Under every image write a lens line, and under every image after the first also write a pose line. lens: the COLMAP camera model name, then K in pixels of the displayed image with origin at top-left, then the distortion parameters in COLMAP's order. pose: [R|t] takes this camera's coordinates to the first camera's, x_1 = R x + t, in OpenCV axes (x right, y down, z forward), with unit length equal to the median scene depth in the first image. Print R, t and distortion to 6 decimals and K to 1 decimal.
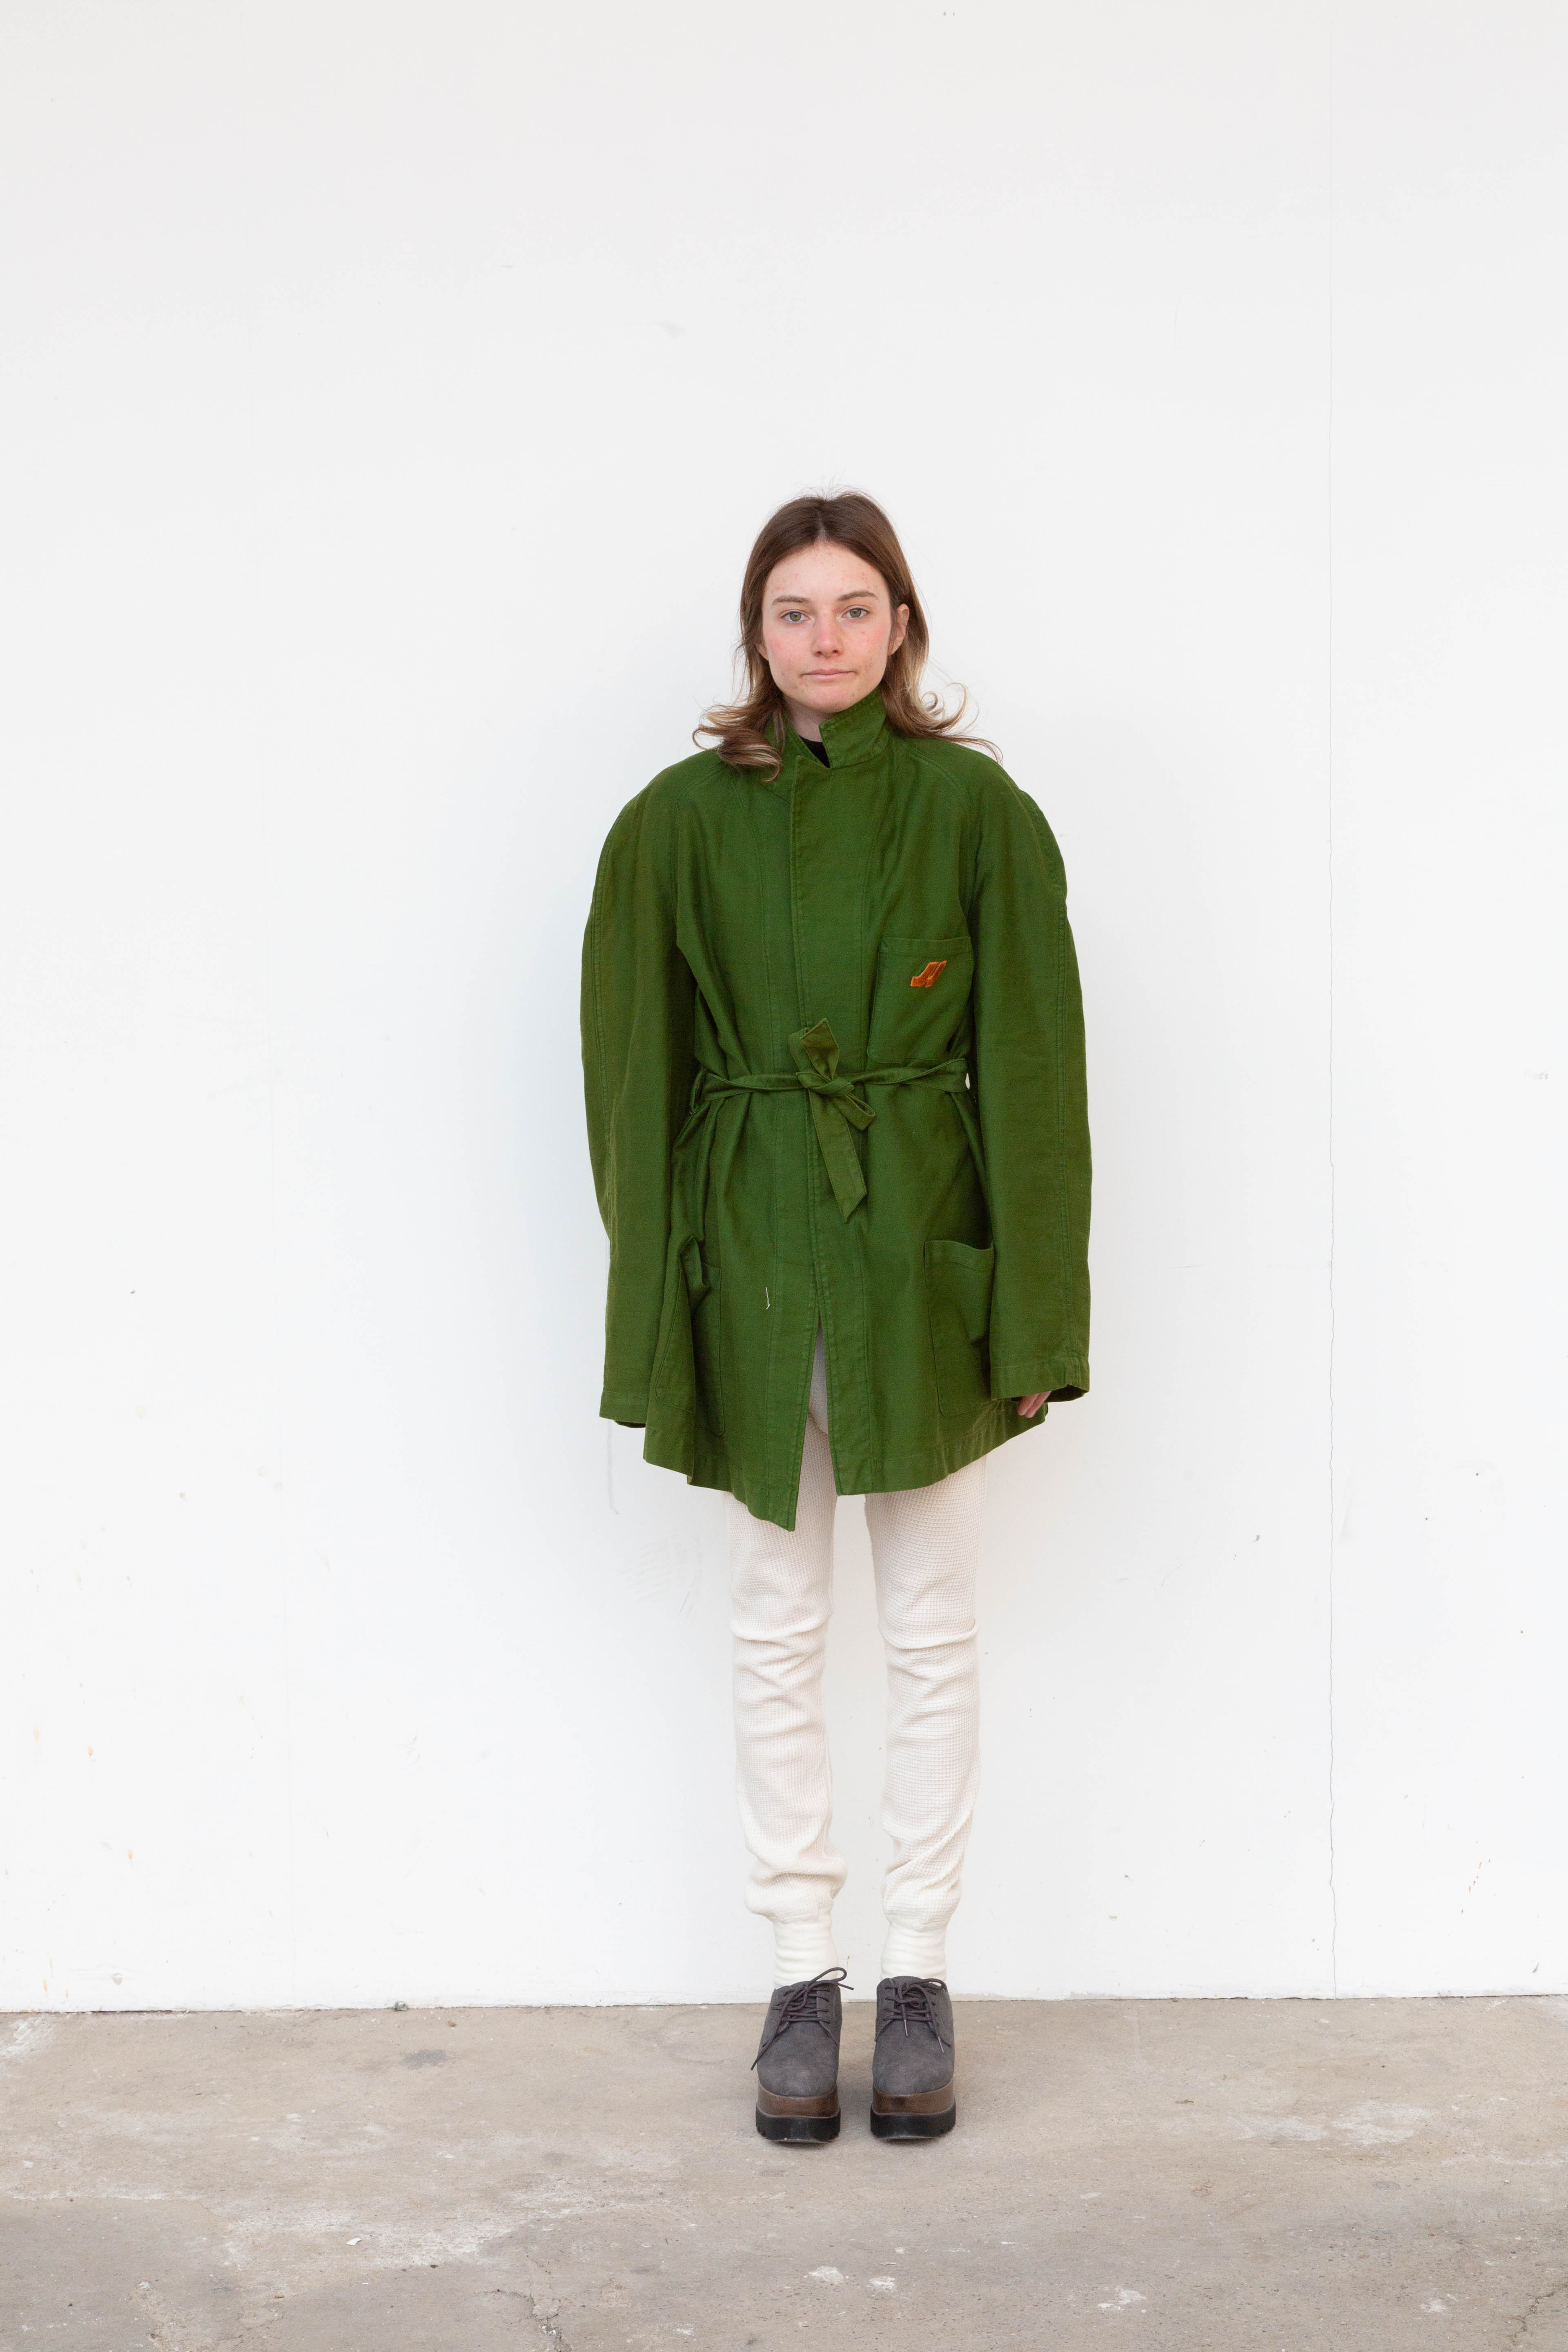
lens RADIAL K [[4459.2, 0, 782.0], [0, 4459.2, 1191.2], [0, 0, 1]] dist [0.011949, 0.000000]
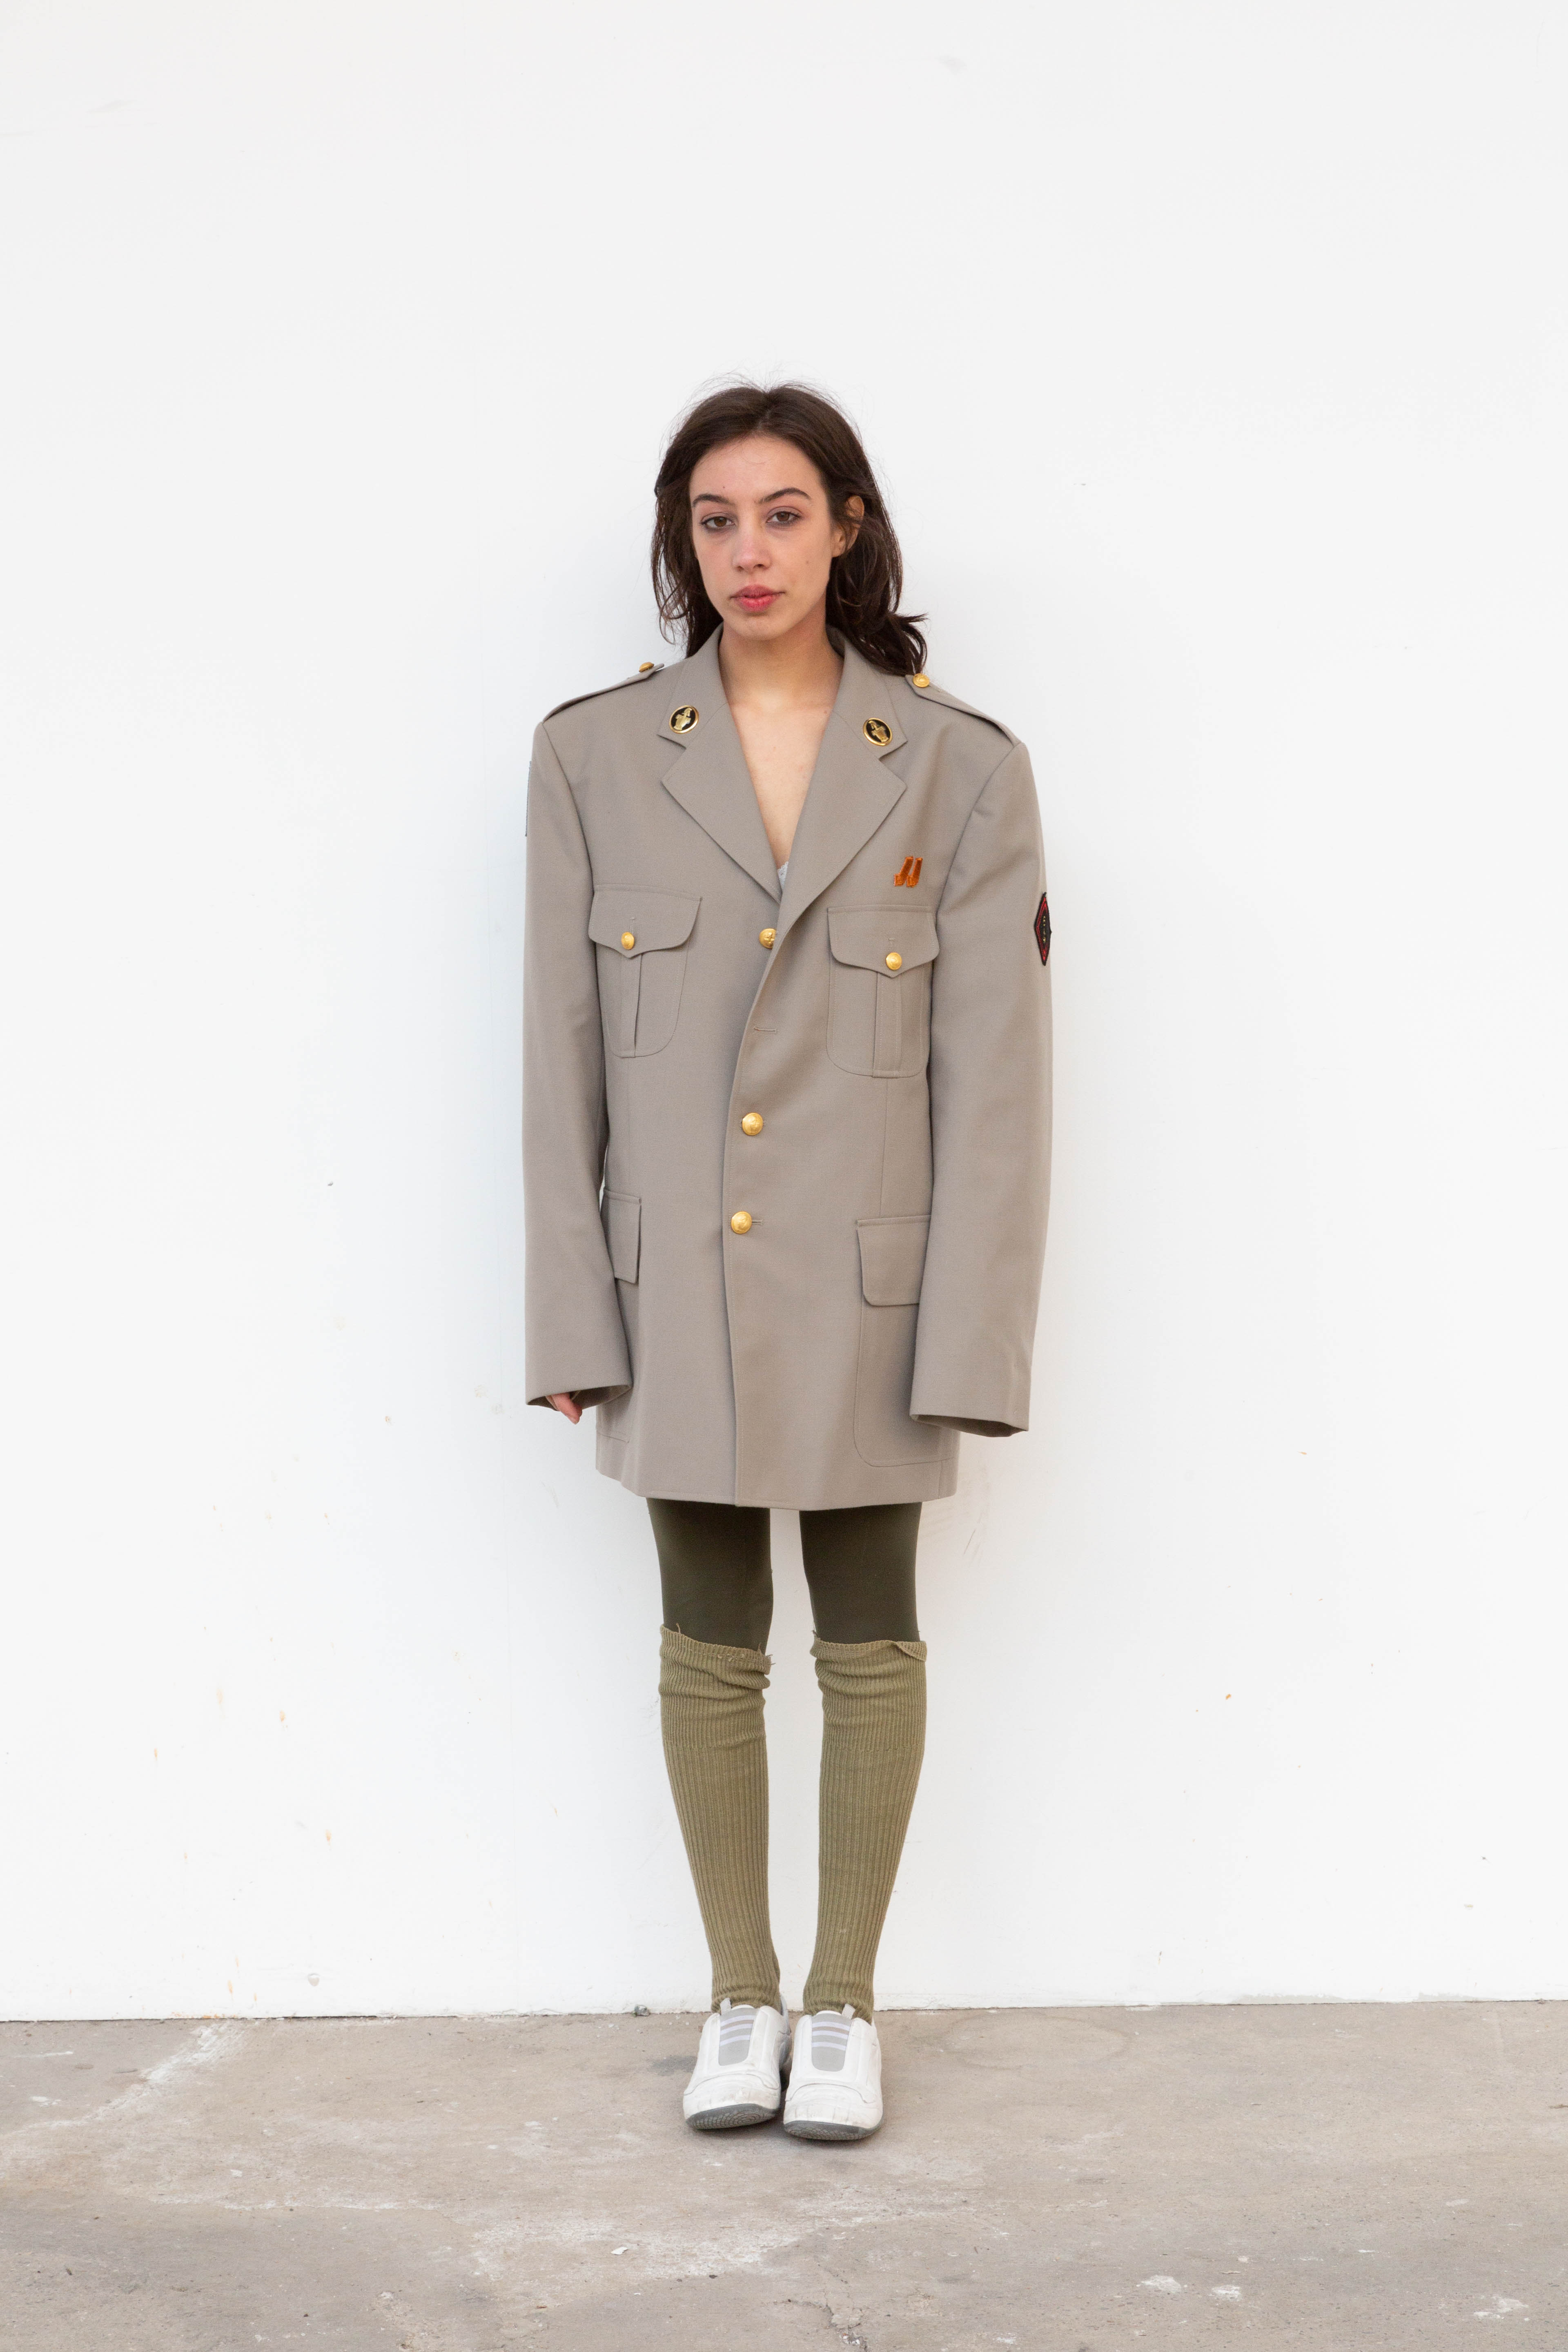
lens RADIAL K [[5751.0, 0, 785.9], [0, 5751.0, 1164.4], [0, 0, 1]] dist [-0.005955, 0.000000]
pose [[0.999694, -0.004927, -0.024232, -0.033123], [0.005012, 0.999981, 0.003458, 0.016993], [0.024214, -0.003578, 0.999700, -0.123649]]
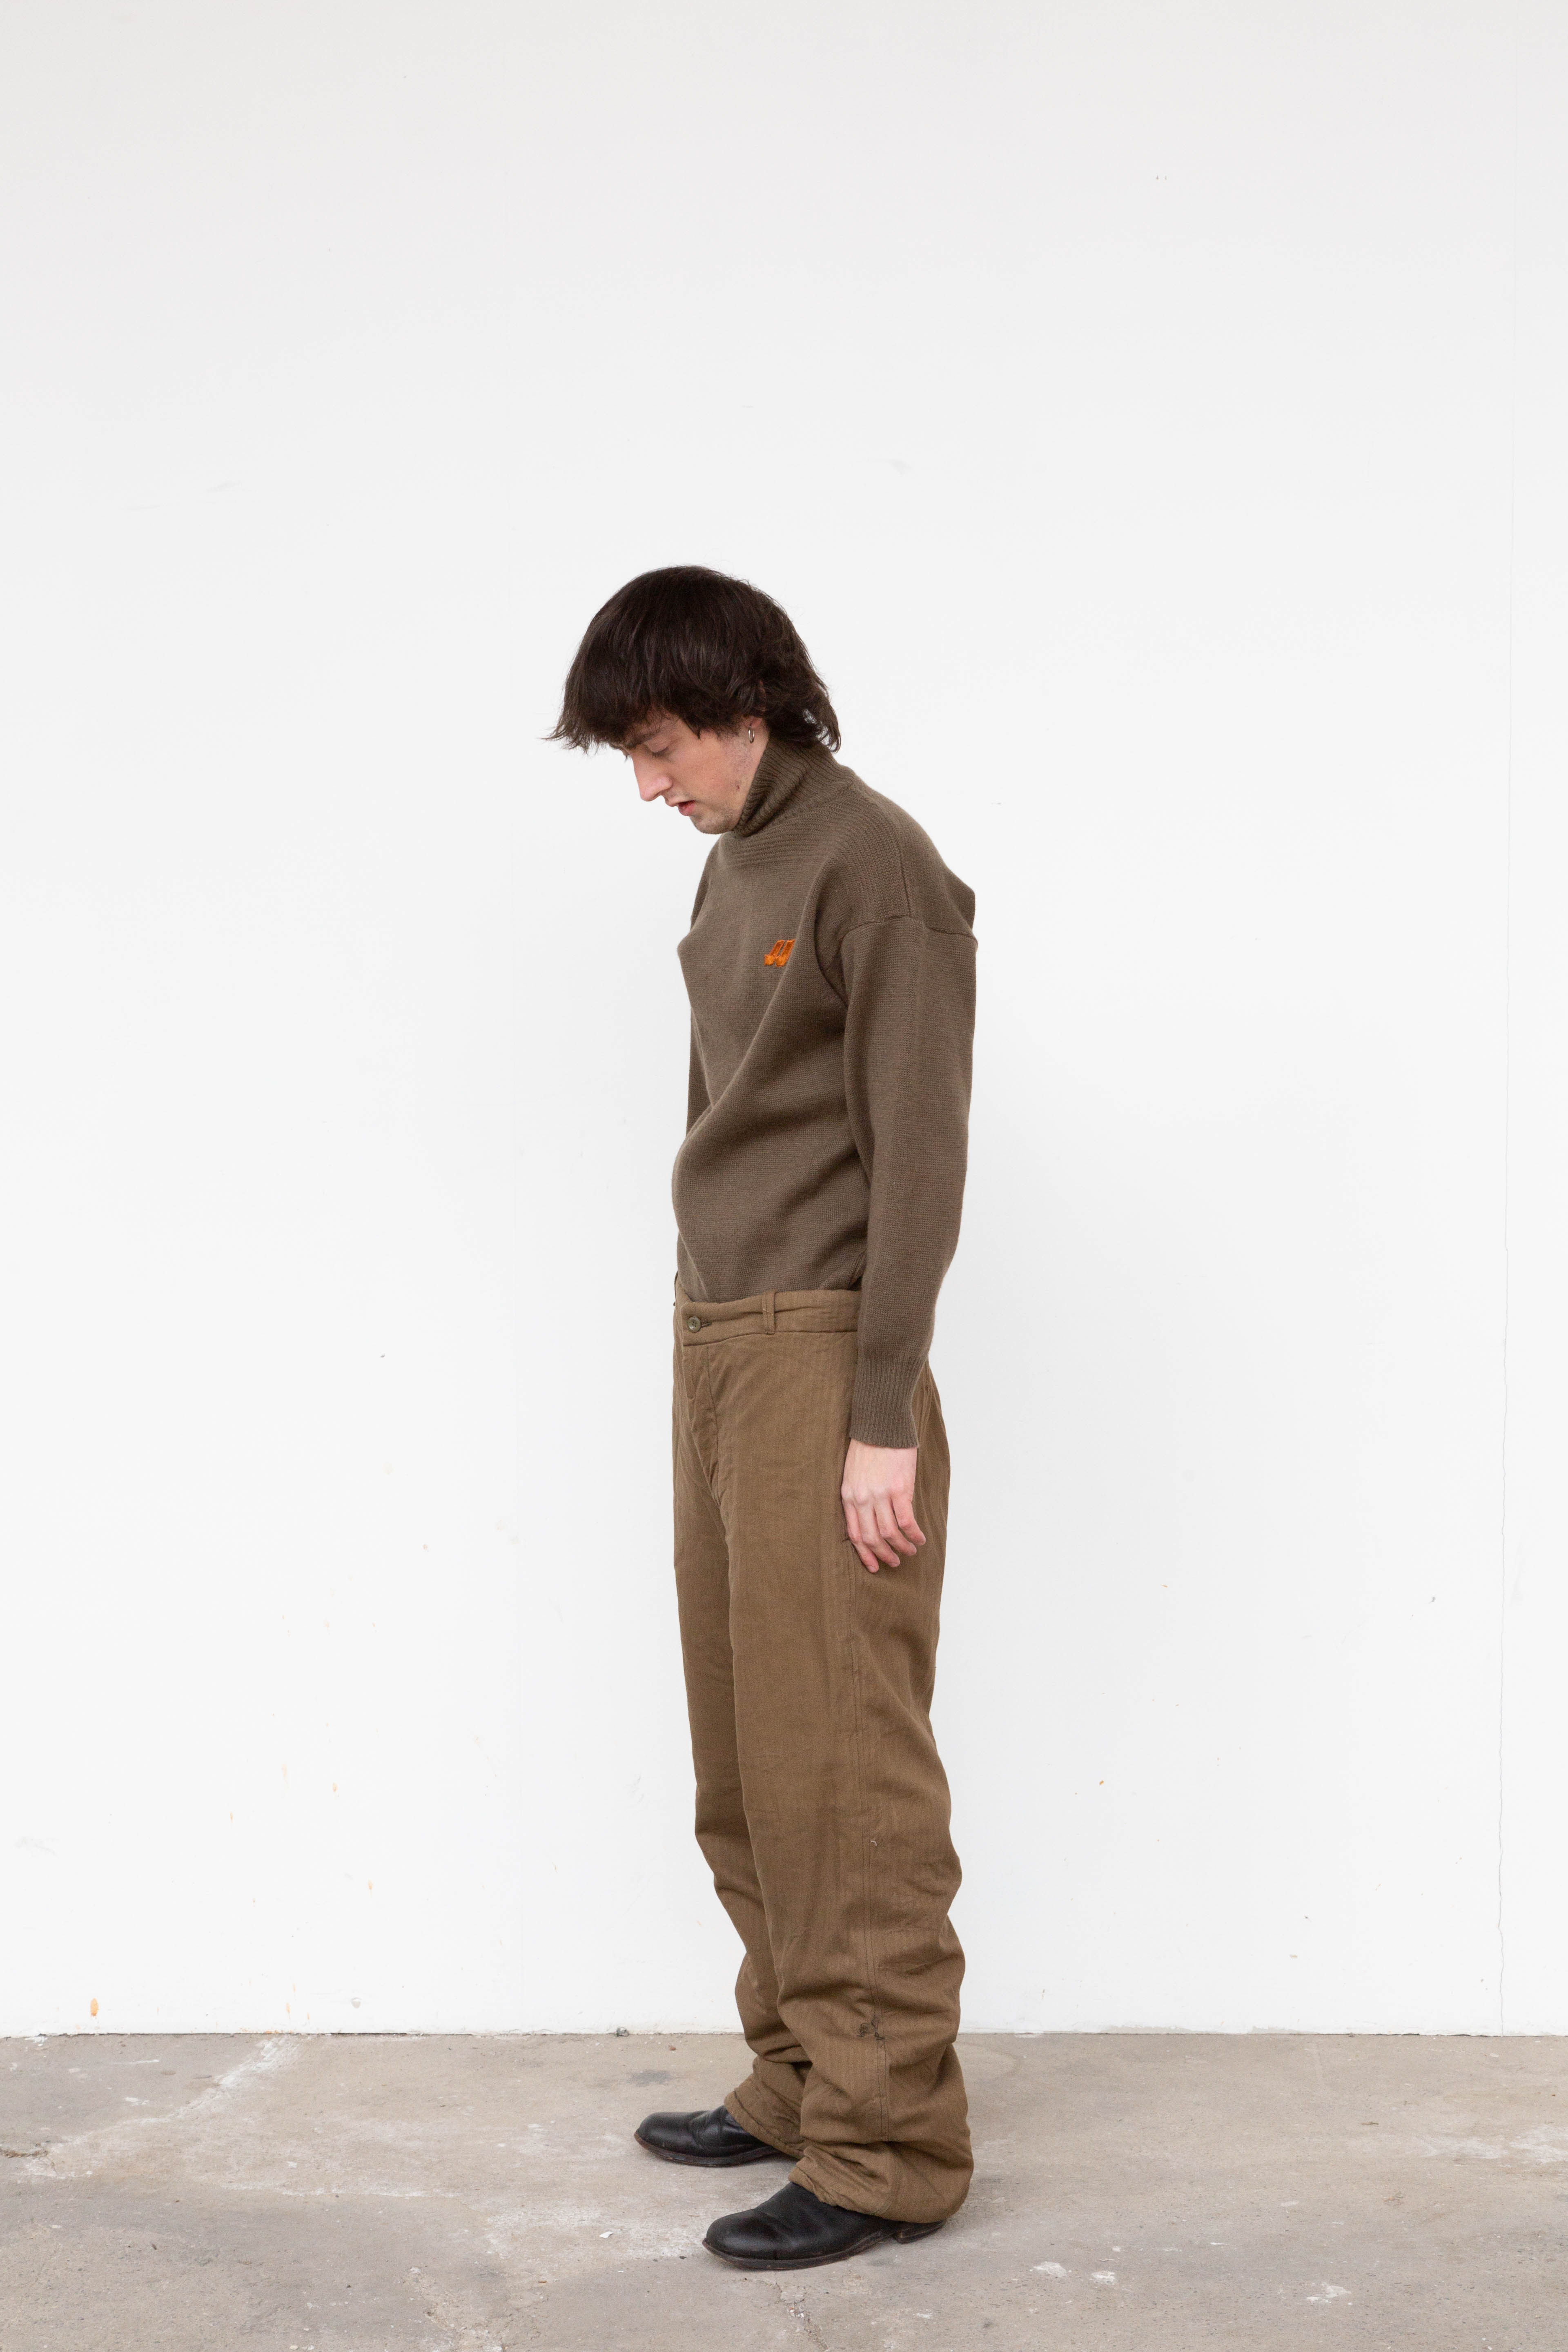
lens RADIAL K [[4459.2, 0, 777.4], [0, 4459.2, 1184.0], [0, 0, 1]] dist [0.011949, 0.000000]
pose [[0.999895, 0.010759, -0.009688, -0.044902], [-0.011060, 0.999440, -0.031578, 0.015496], [0.009343, 0.031682, 0.999454, -0.076301]]
